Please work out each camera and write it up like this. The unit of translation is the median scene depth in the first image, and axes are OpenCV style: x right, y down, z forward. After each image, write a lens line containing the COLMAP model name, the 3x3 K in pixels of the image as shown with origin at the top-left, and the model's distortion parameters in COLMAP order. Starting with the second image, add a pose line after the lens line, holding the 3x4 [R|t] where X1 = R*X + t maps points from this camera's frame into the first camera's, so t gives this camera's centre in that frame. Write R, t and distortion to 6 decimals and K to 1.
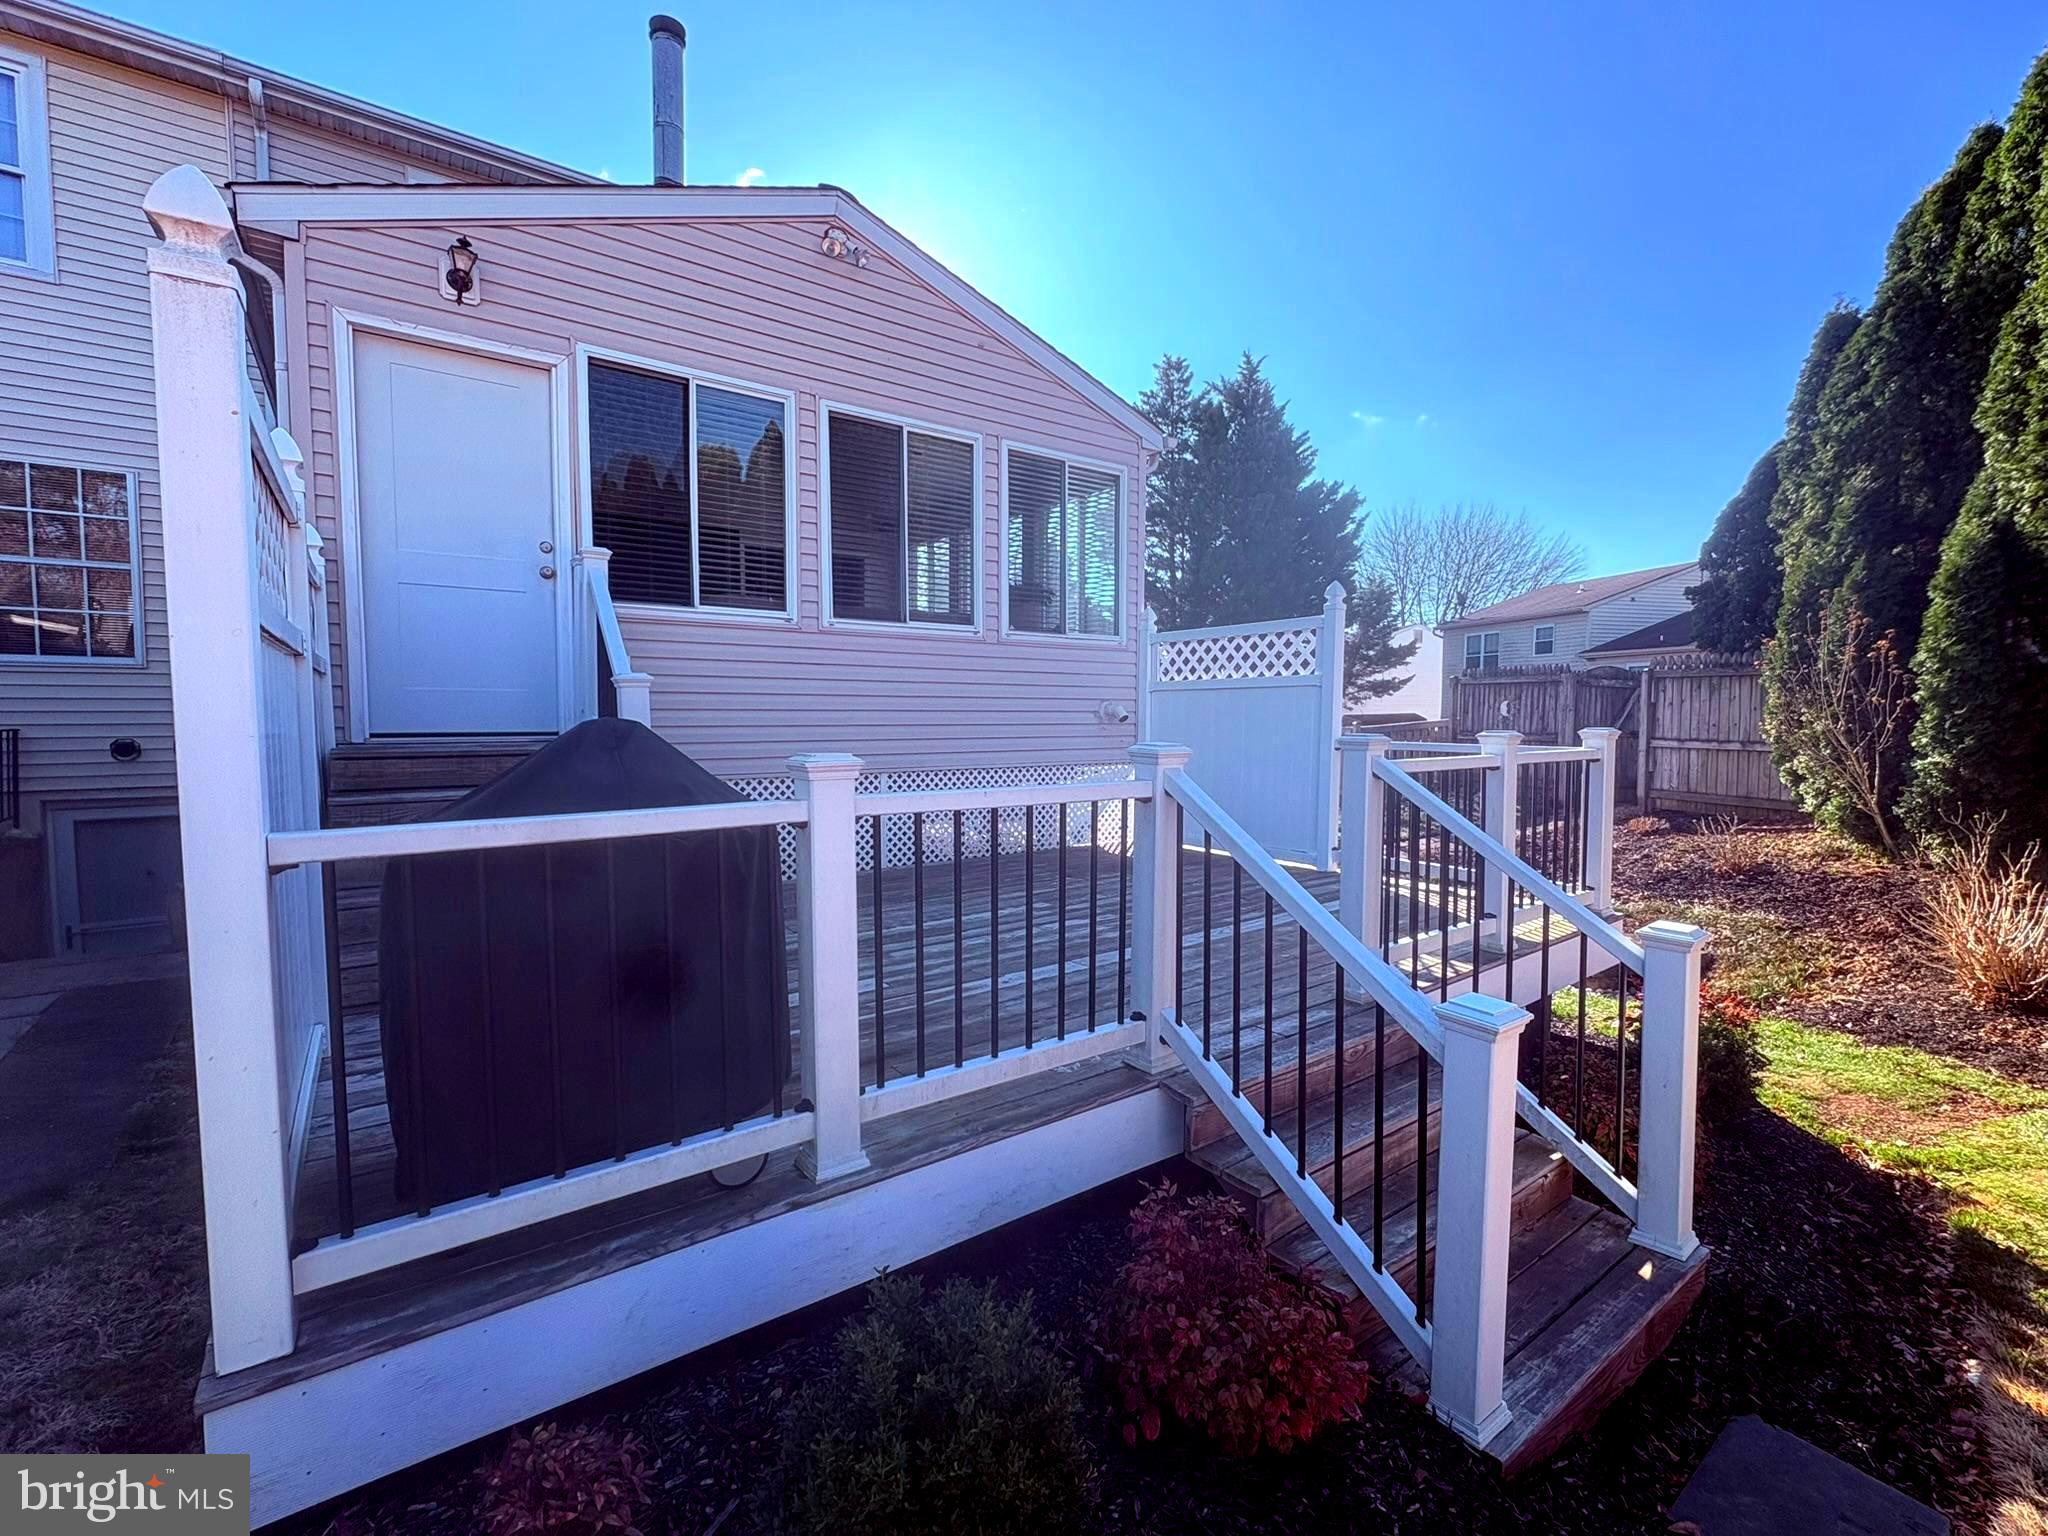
lens RADIAL K [[883.5, 0, 1029.6], [0, 883.5, 773.5], [0, 0, 1]] dist [-0.008223, 0.000034]
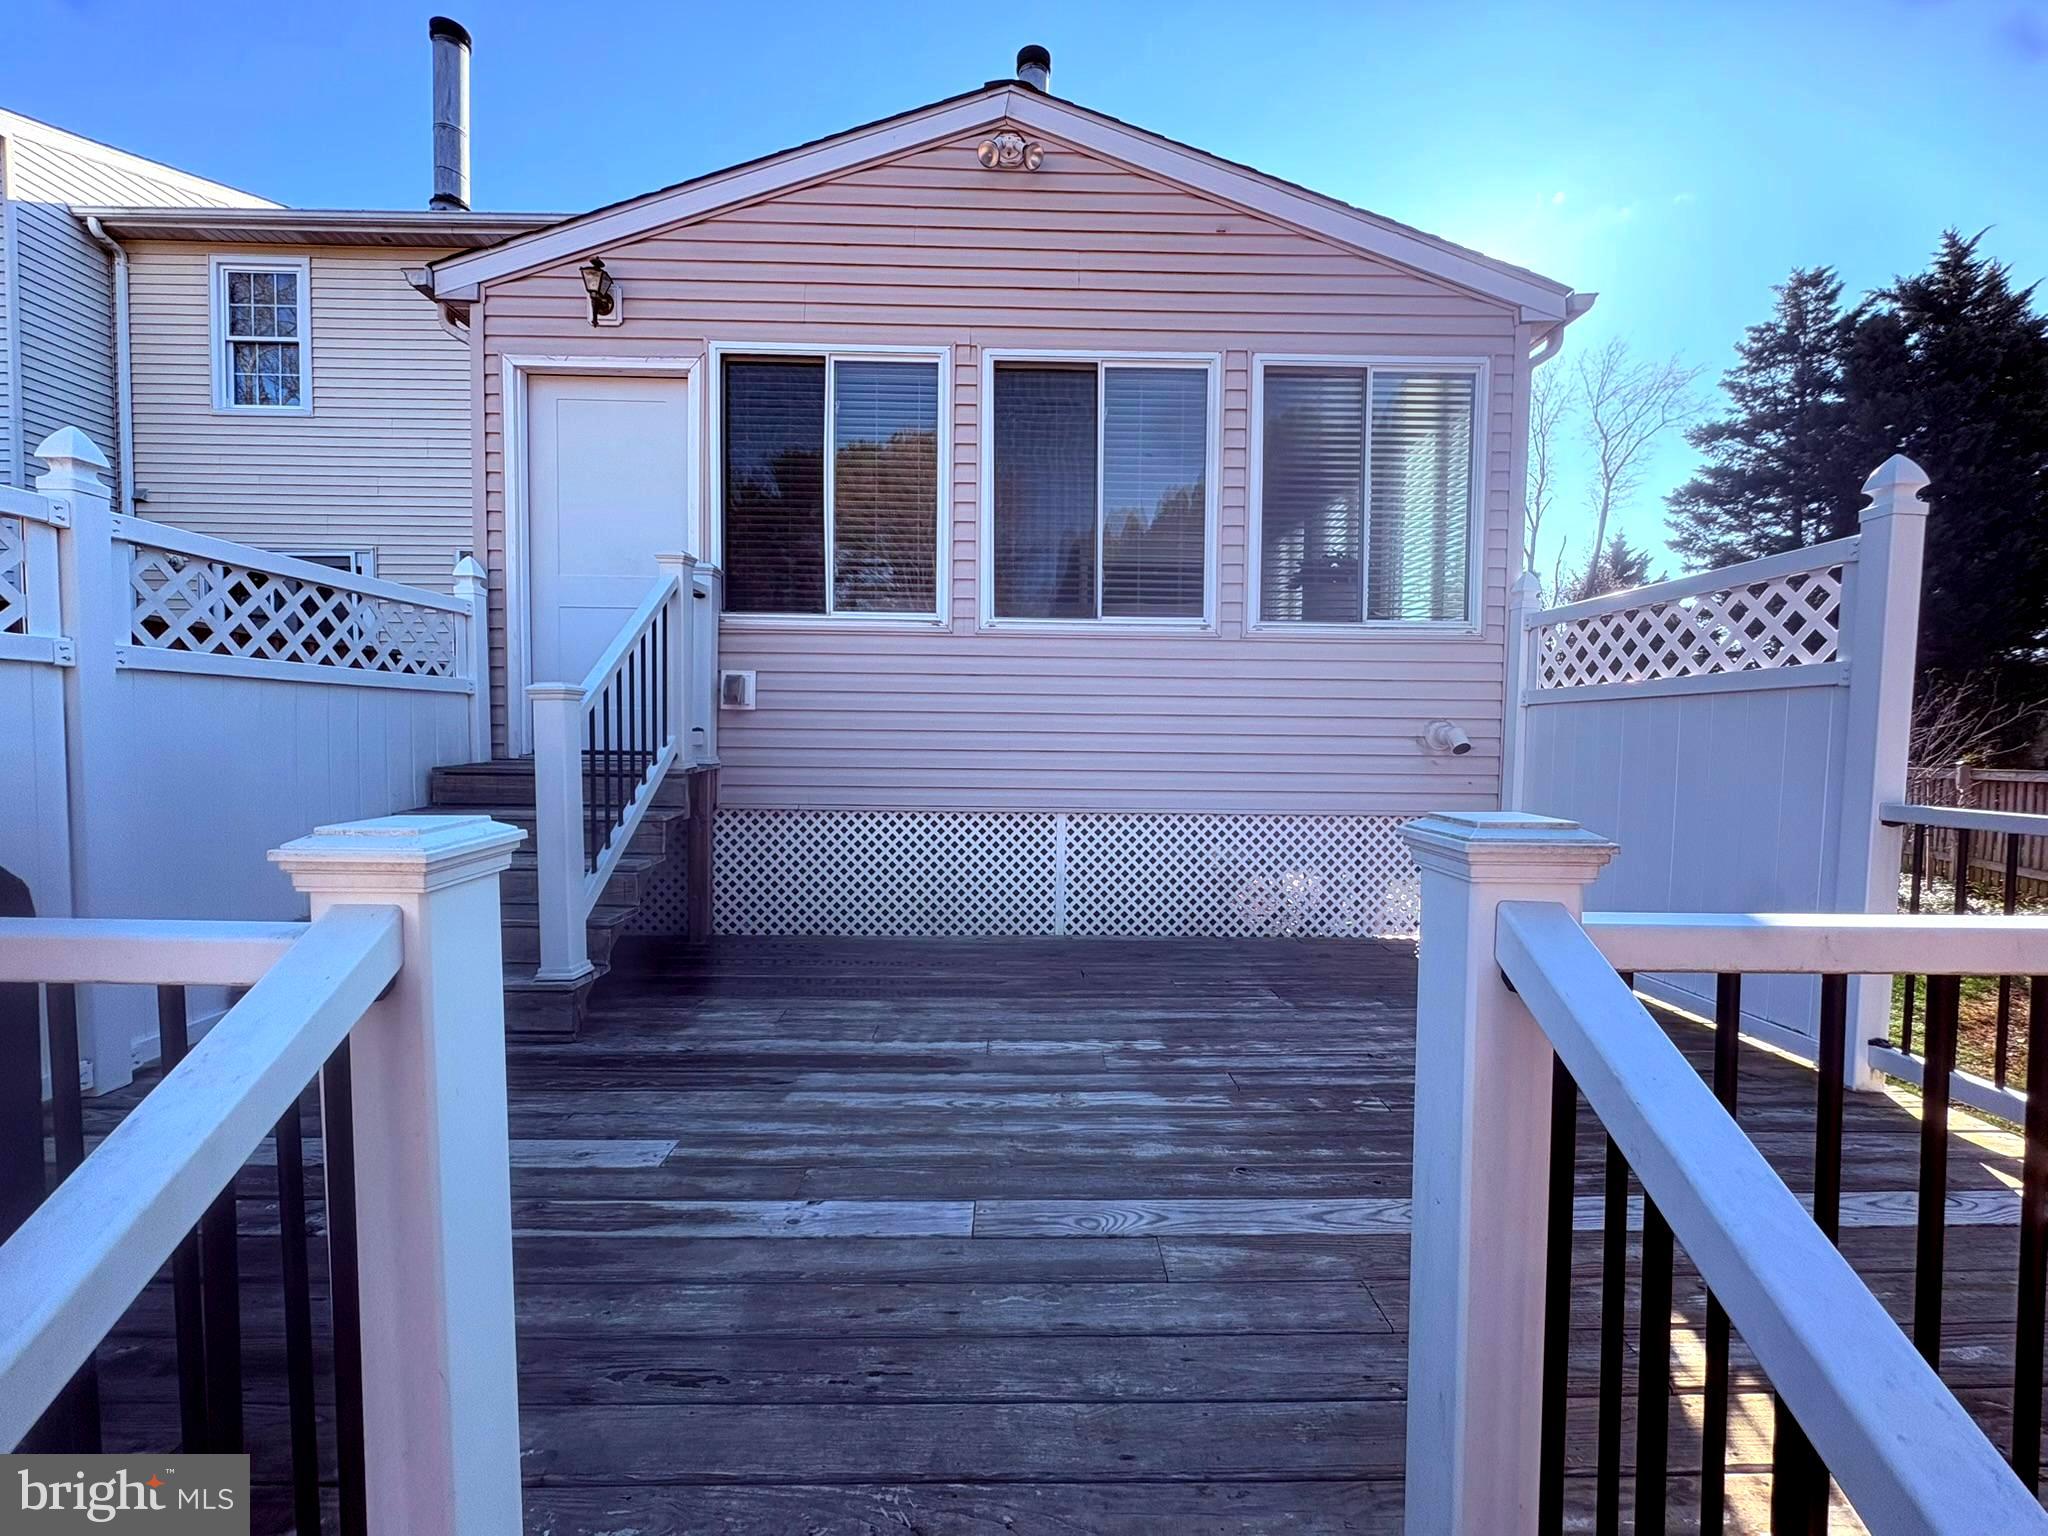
lens RADIAL K [[820.8, 0, 1017.0], [0, 820.8, 768.4], [0, 0, 1]] dist [0.001260, -0.003559]
pose [[0.811303, 0.031519, -0.583776, 0.222732], [-0.050375, 0.998601, -0.016092, -0.026054], [0.582452, 0.042463, 0.811755, 0.387028]]
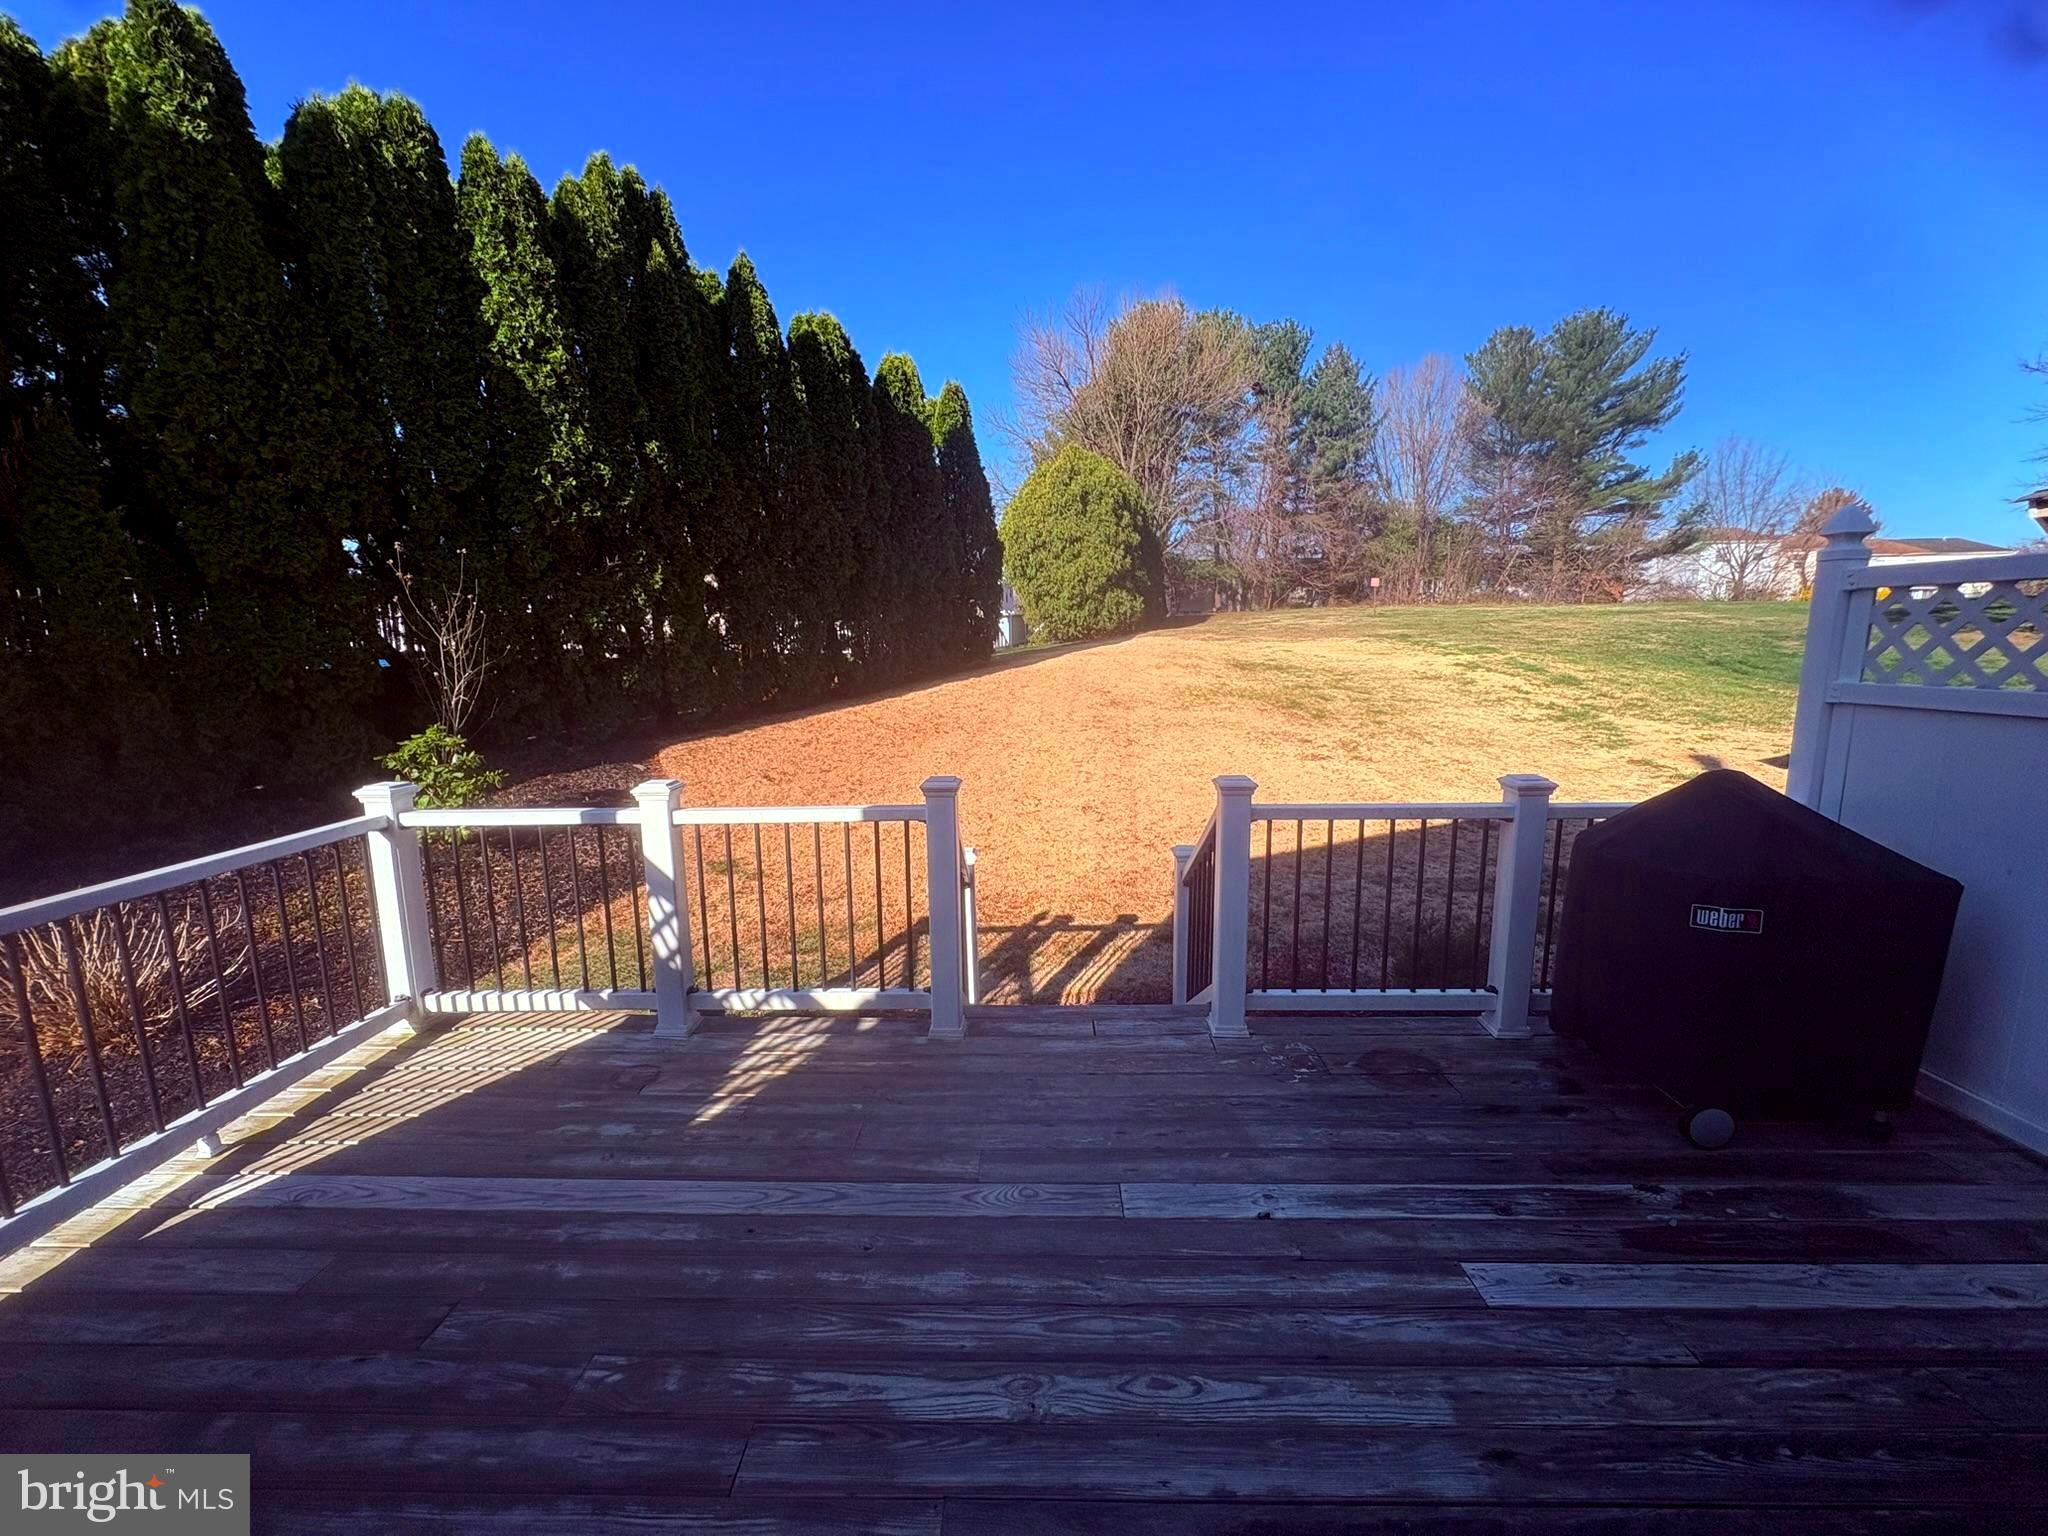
lens RADIAL K [[820.8, 0, 1017.0], [0, 820.8, 768.4], [0, 0, 1]] dist [0.001260, -0.003559]
pose [[-0.790865, -0.082474, 0.606408, -0.118887], [0.056706, 0.976740, 0.206795, -0.128436], [-0.609358, 0.197934, -0.767792, 0.885494]]
